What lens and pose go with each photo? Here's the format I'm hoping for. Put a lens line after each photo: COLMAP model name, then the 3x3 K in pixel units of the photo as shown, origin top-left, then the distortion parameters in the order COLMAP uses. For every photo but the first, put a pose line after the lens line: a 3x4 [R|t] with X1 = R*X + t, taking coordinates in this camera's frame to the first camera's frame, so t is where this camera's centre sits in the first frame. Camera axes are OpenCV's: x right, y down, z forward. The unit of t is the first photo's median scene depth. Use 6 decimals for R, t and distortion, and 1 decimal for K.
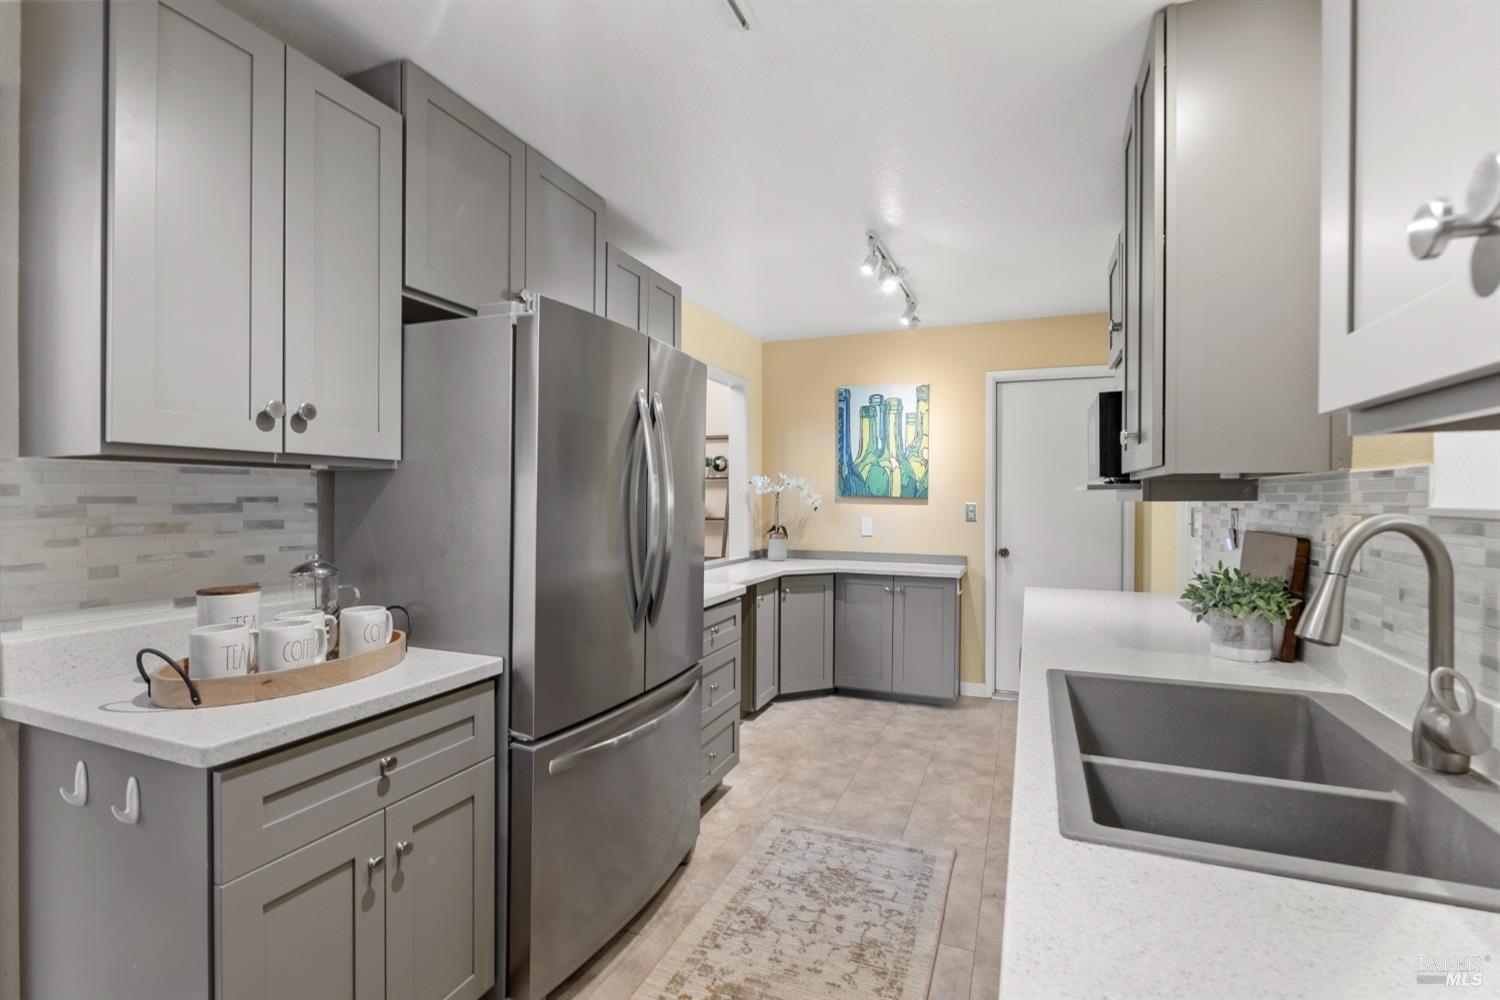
lens RADIAL K [[682.0, 0, 753.4], [0, 682.0, 501.7], [0, 0, 1]] dist [-0.000793, 0.000460]
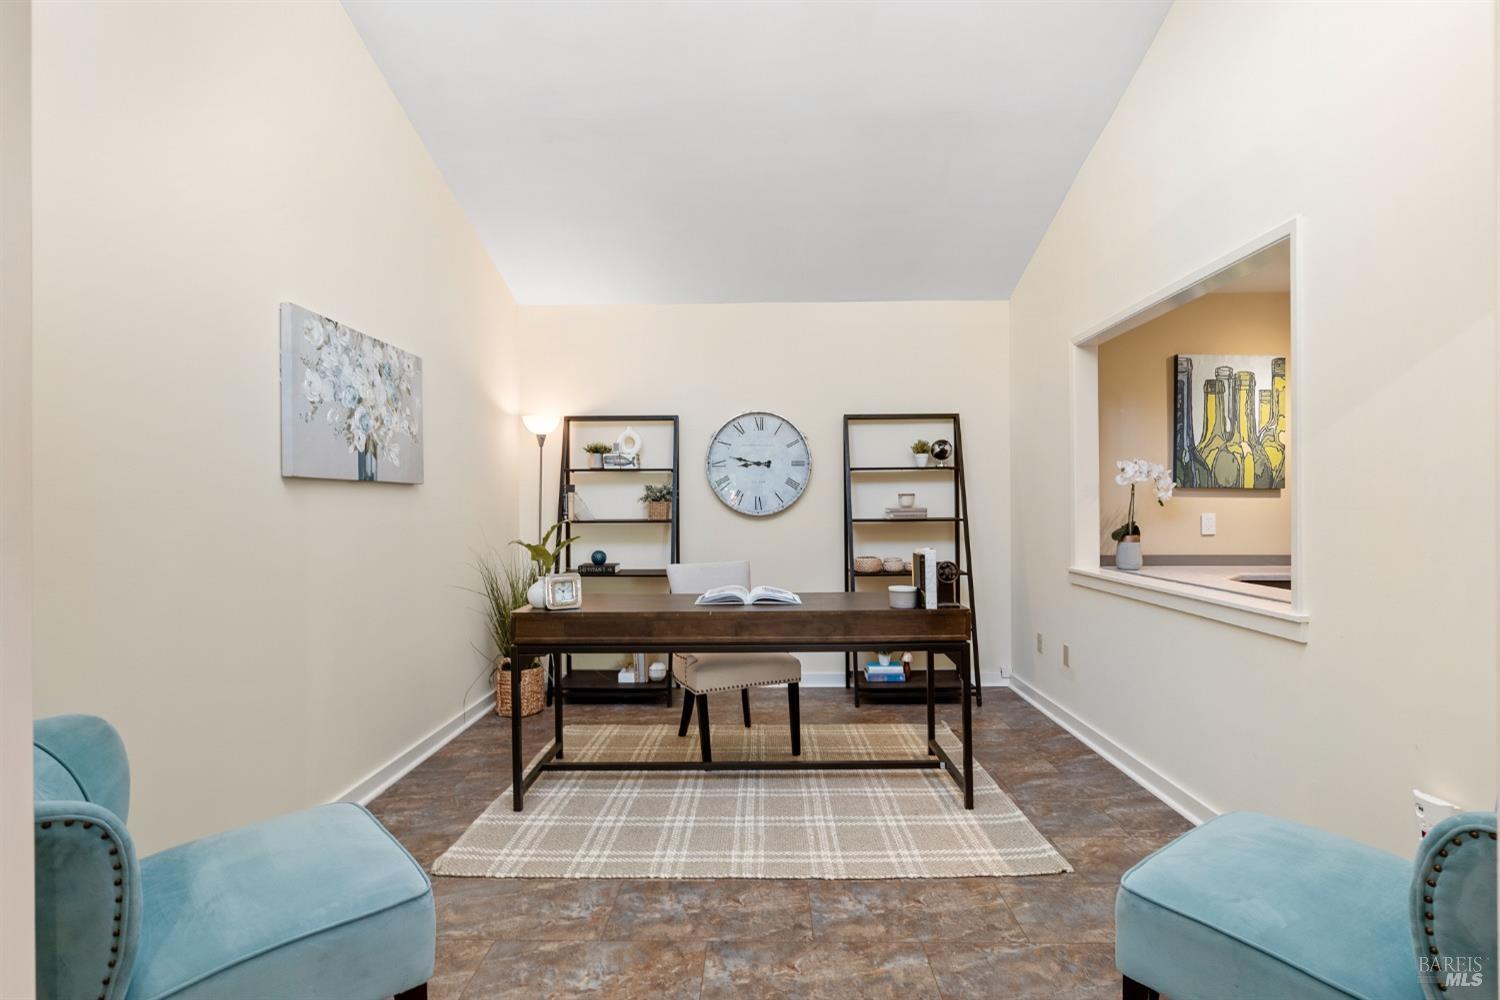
lens RADIAL K [[682.0, 0, 746.2], [0, 682.0, 502.0], [0, 0, 1]] dist [-0.000793, 0.000460]
pose [[0.935048, -0.003532, 0.354504, -0.670716], [0.008376, 0.999891, -0.012133, 0.014949], [-0.354423, 0.014314, 0.934976, 0.426318]]
